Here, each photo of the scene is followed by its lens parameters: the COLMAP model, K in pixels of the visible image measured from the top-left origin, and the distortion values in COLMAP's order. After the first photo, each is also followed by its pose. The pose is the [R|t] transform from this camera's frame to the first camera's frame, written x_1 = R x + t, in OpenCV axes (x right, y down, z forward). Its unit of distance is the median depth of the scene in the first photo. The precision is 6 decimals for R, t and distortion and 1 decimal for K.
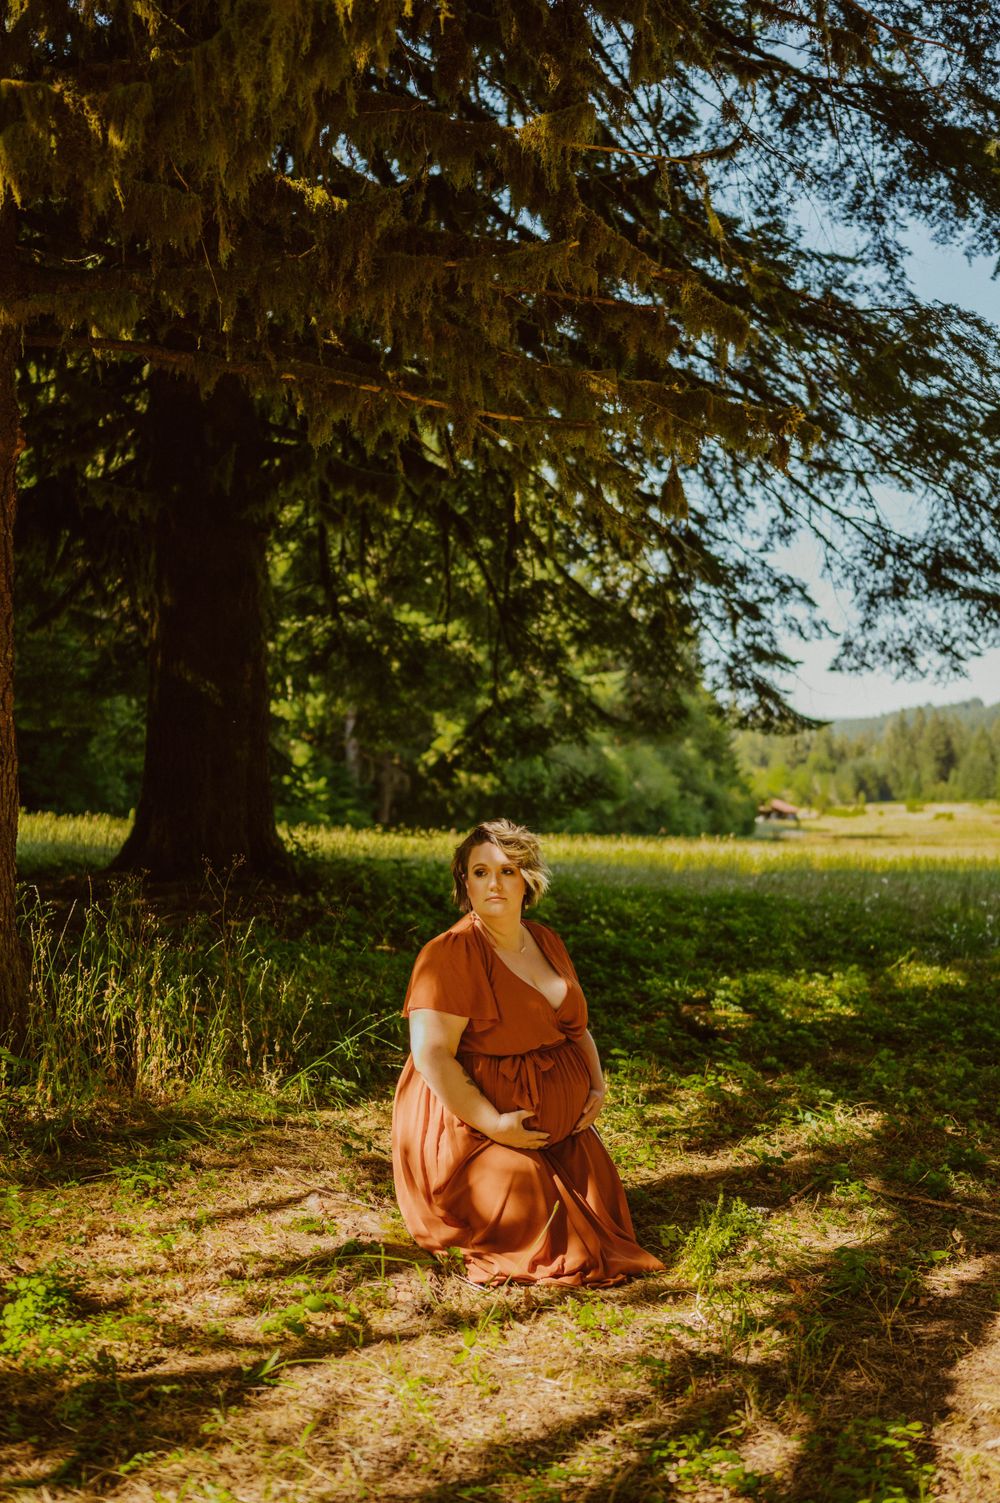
lens RADIAL K [[1889.8, 0, 500.0], [0, 1889.8, 751.5], [0, 0, 1]] dist [0.001149, 0.023757]
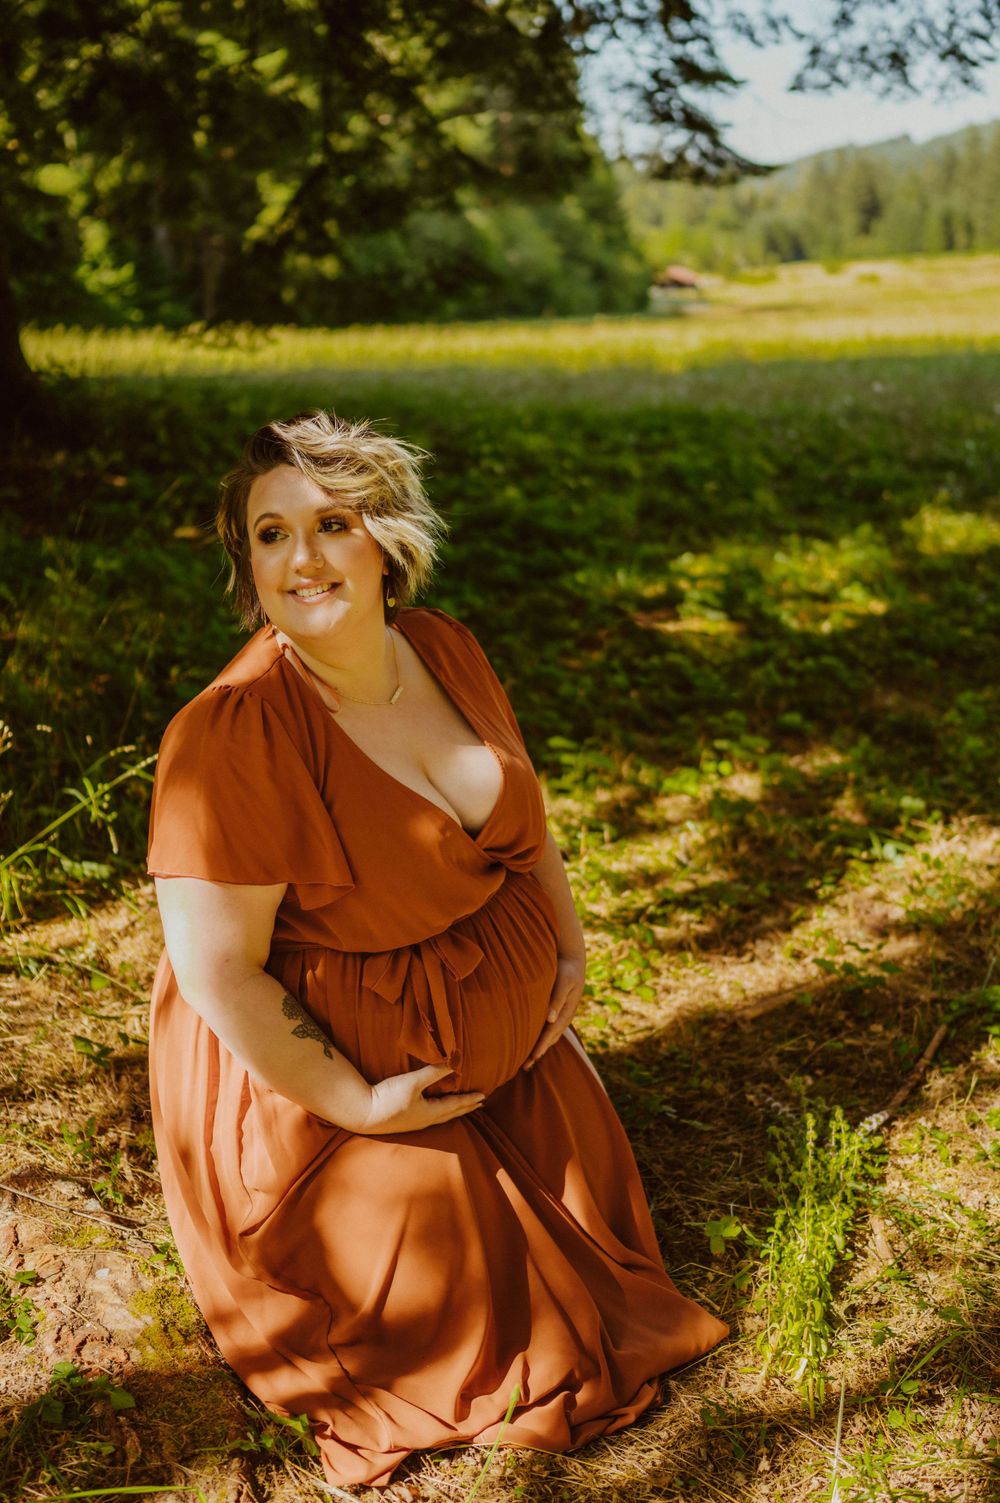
lens RADIAL K [[1889.8, 0, 500.0], [0, 1889.8, 751.5], [0, 0, 1]] dist [0.001149, 0.023757]
pose [[0.996207, -0.059197, 0.063776, 0.002645], [0.039512, 0.960750, 0.274587, -0.002869], [-0.077528, -0.271026, 0.959445, 0.246298]]
